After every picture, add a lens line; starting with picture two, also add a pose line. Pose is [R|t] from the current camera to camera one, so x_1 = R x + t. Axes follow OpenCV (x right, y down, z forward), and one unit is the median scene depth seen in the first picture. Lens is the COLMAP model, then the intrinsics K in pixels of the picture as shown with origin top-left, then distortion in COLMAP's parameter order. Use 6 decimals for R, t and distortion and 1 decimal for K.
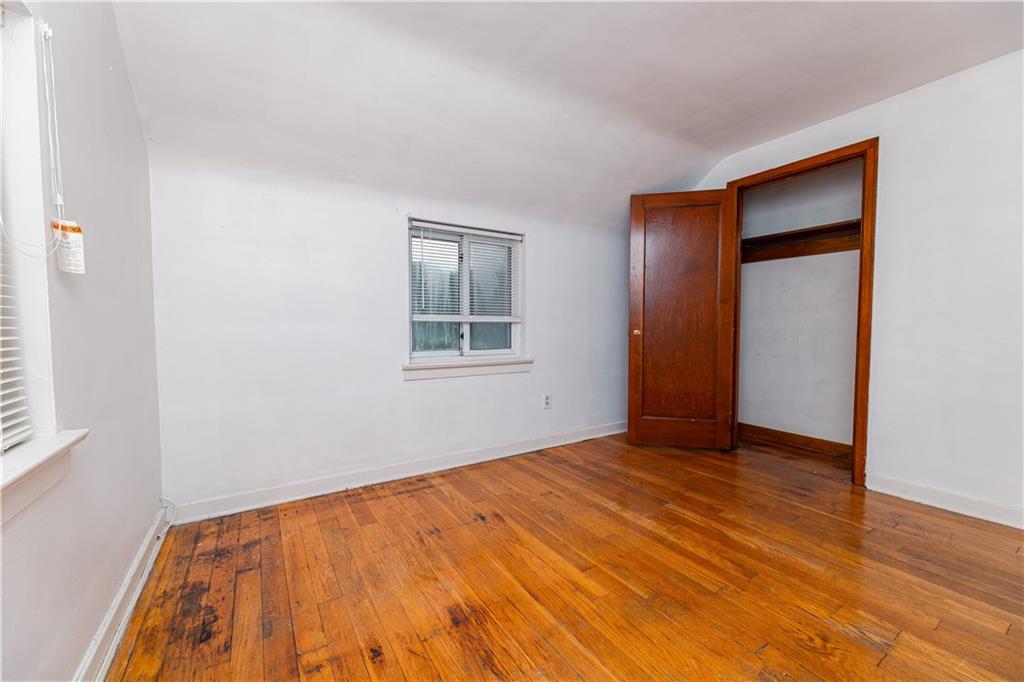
lens RADIAL K [[415.4, 0, 510.3], [0, 415.4, 346.2], [0, 0, 1]] dist [-0.001709, -0.000767]
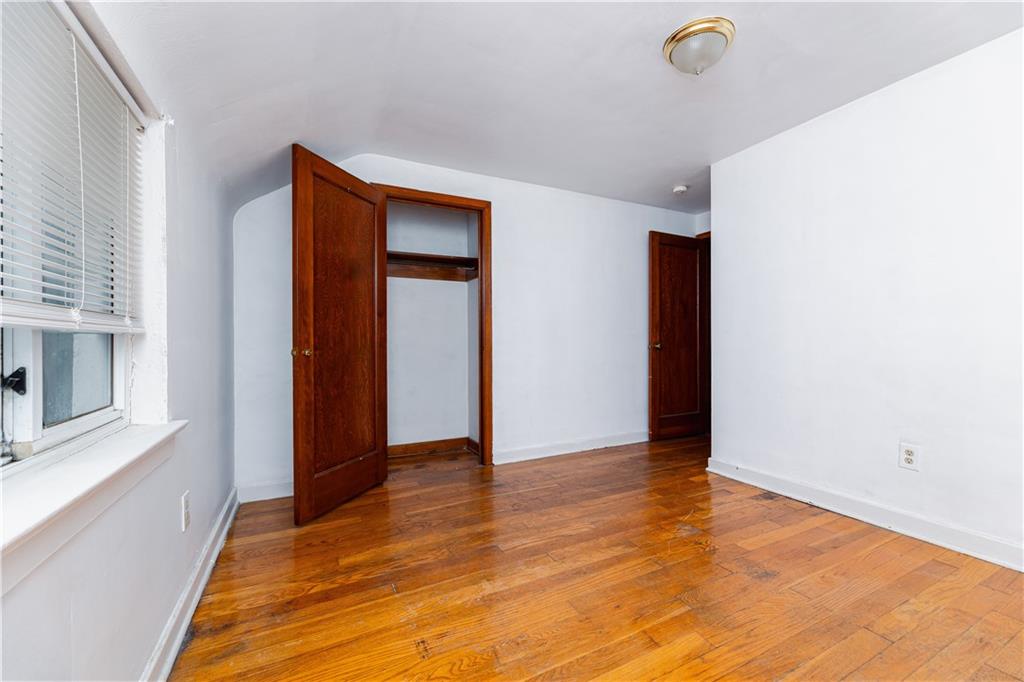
lens RADIAL K [[415.4, 0, 510.3], [0, 415.4, 346.2], [0, 0, 1]] dist [-0.001709, -0.000767]
pose [[0.074339, -0.011544, 0.997166, -0.435115], [0.051645, 0.998636, 0.007711, -0.040029], [-0.995895, 0.050926, 0.074834, 0.809968]]
